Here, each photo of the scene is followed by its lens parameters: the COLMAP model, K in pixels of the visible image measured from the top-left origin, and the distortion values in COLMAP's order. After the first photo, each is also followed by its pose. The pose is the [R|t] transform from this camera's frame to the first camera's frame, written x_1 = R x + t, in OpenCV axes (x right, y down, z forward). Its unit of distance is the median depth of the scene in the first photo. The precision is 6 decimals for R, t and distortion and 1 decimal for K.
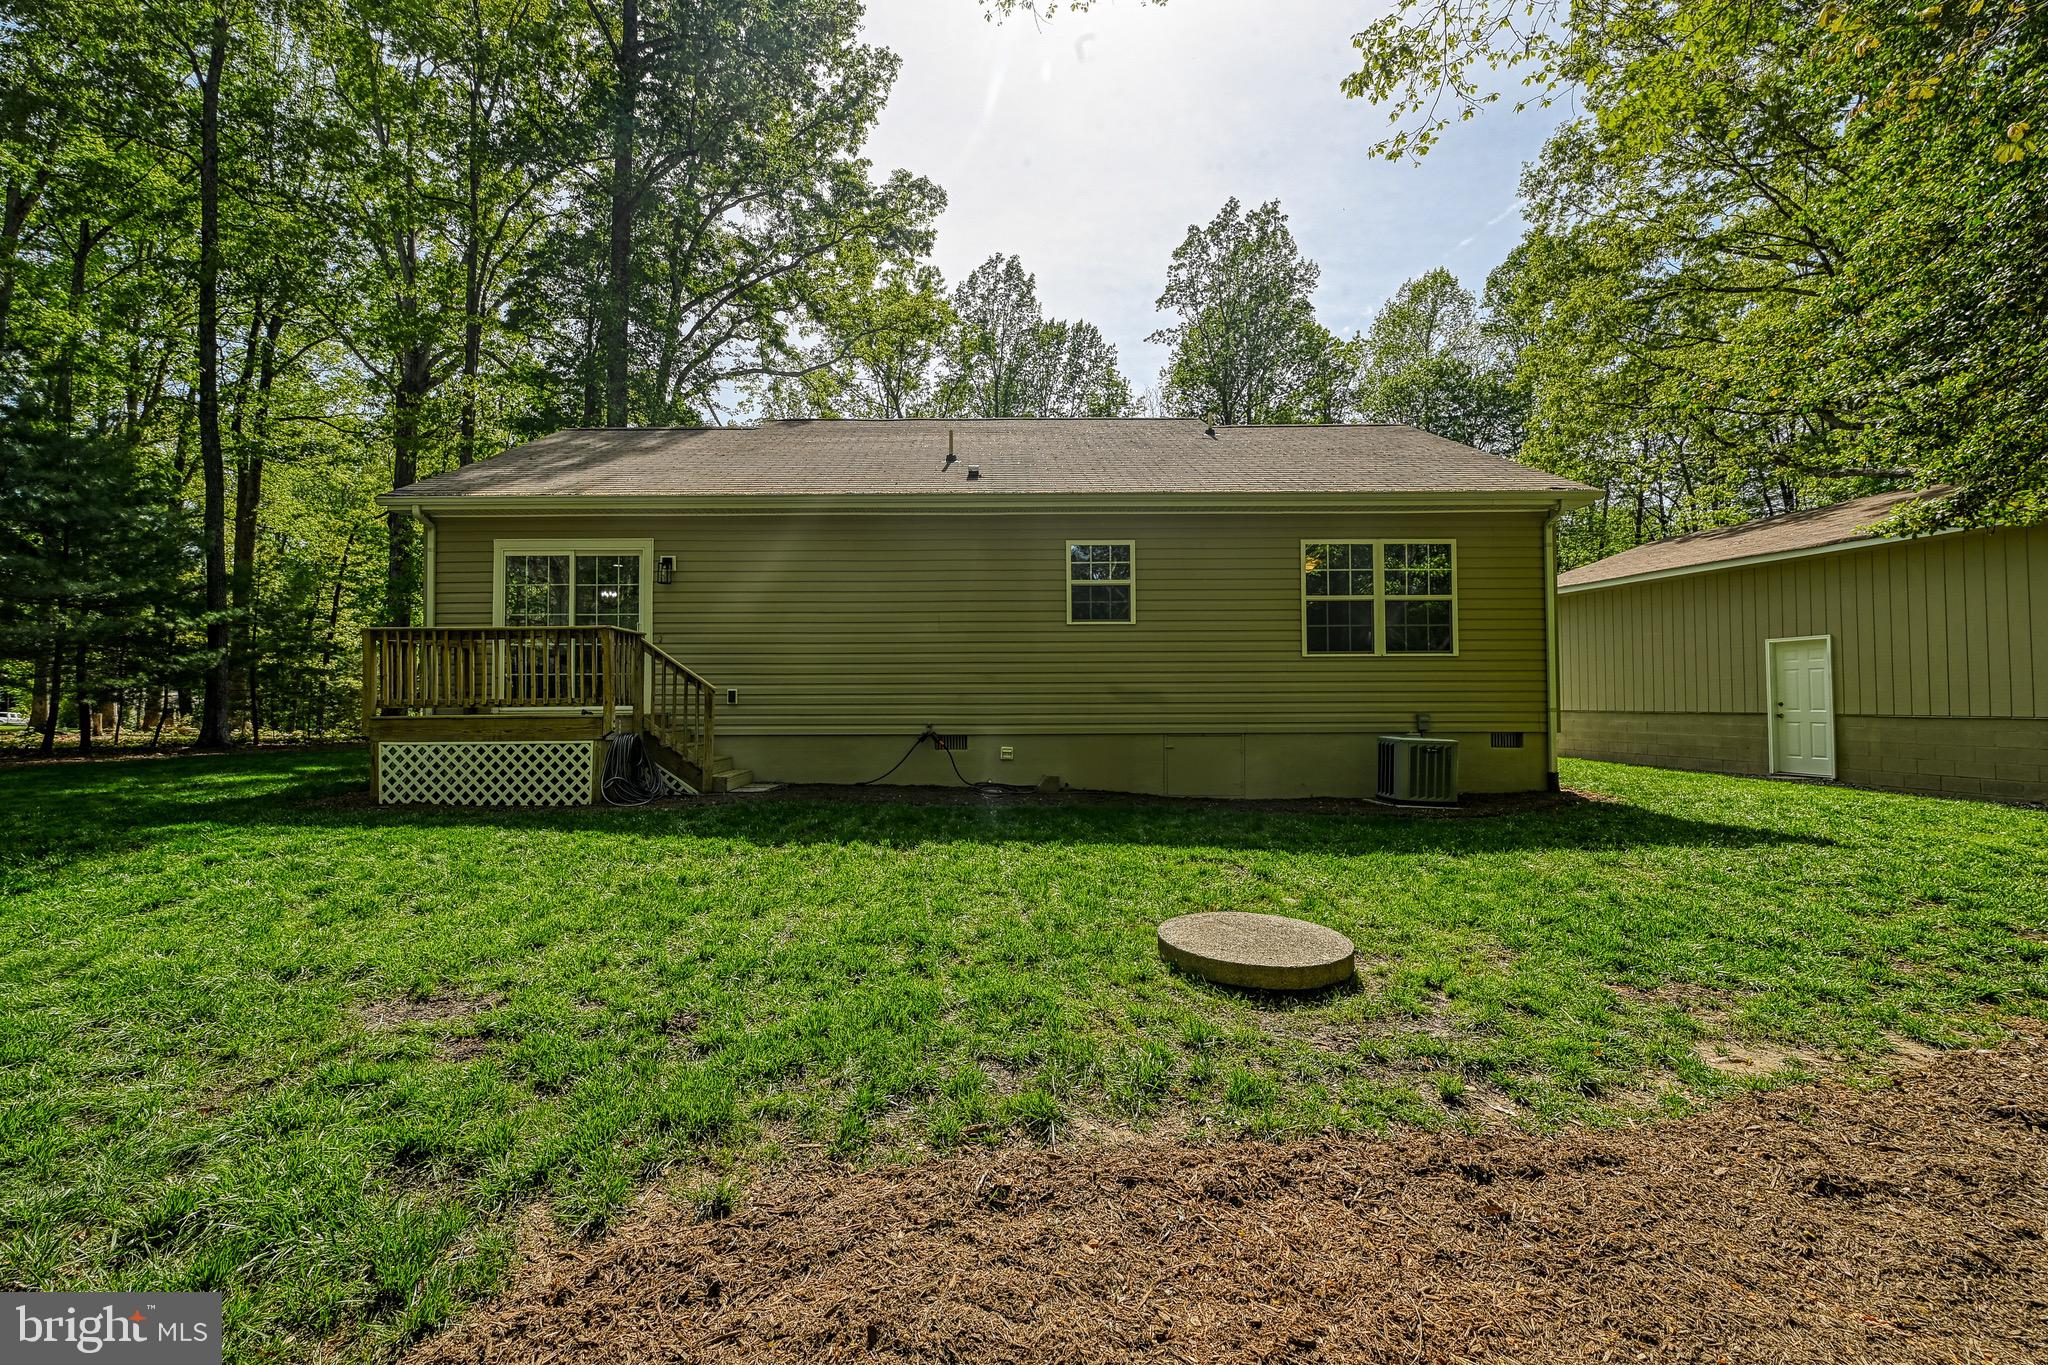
lens RADIAL K [[828.0, 0, 1019.6], [0, 828.0, 691.4], [0, 0, 1]] dist [-0.002250, -0.000088]
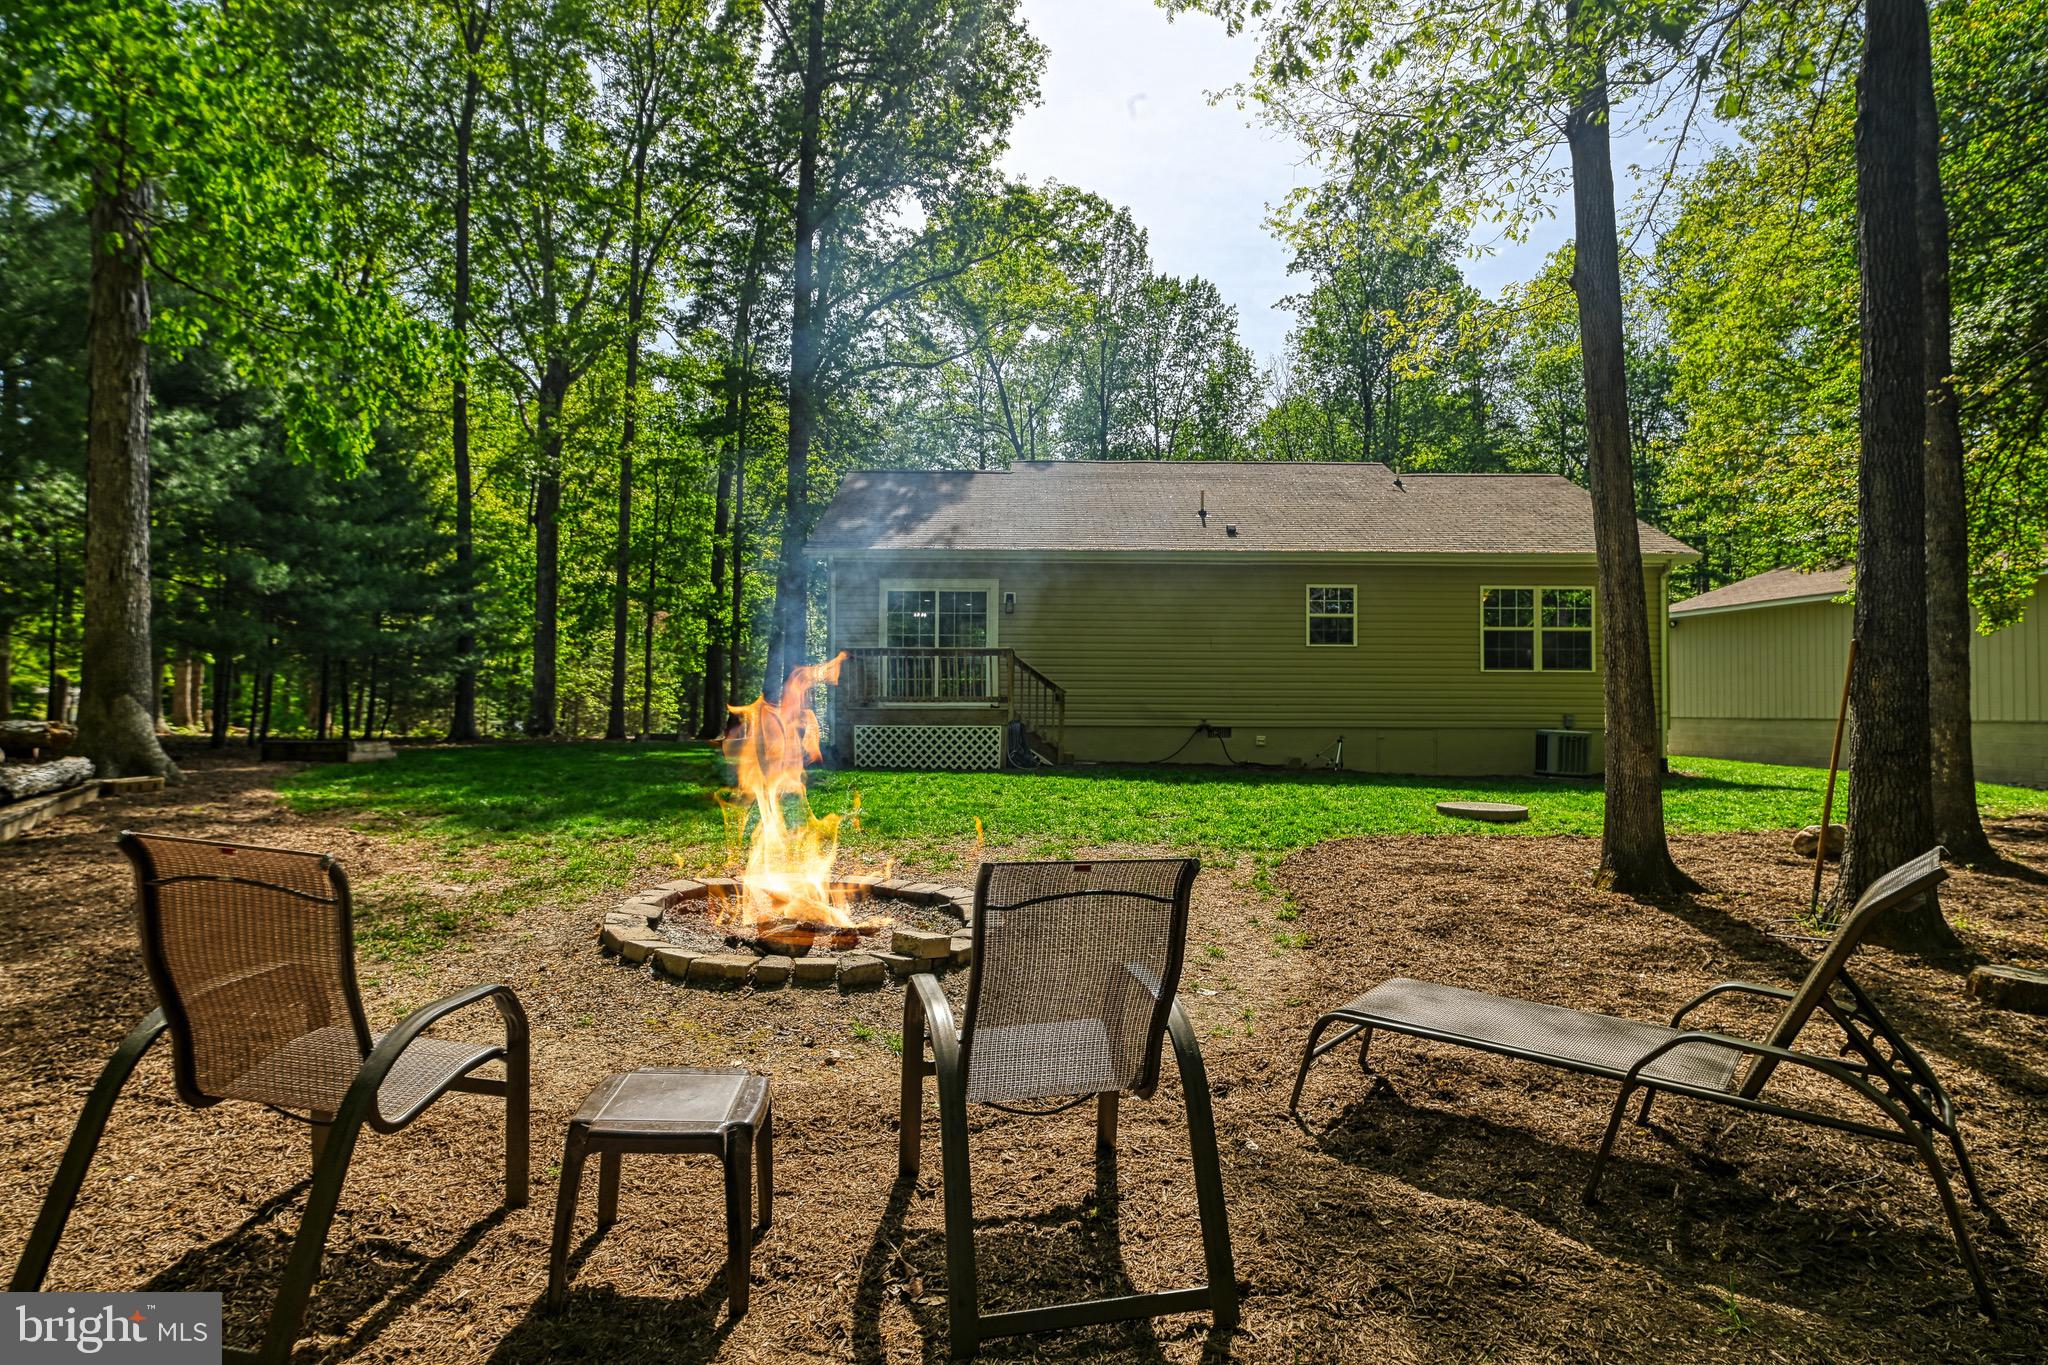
lens RADIAL K [[1139.1, 0, 1025.2], [0, 1139.1, 692.0], [0, 0, 1]] dist [0.000930, -0.000420]
pose [[0.999936, 0.009832, -0.005660, -0.131811], [-0.009854, 0.999944, -0.003863, 0.001977], [0.005622, 0.003919, 0.999977, -0.291965]]
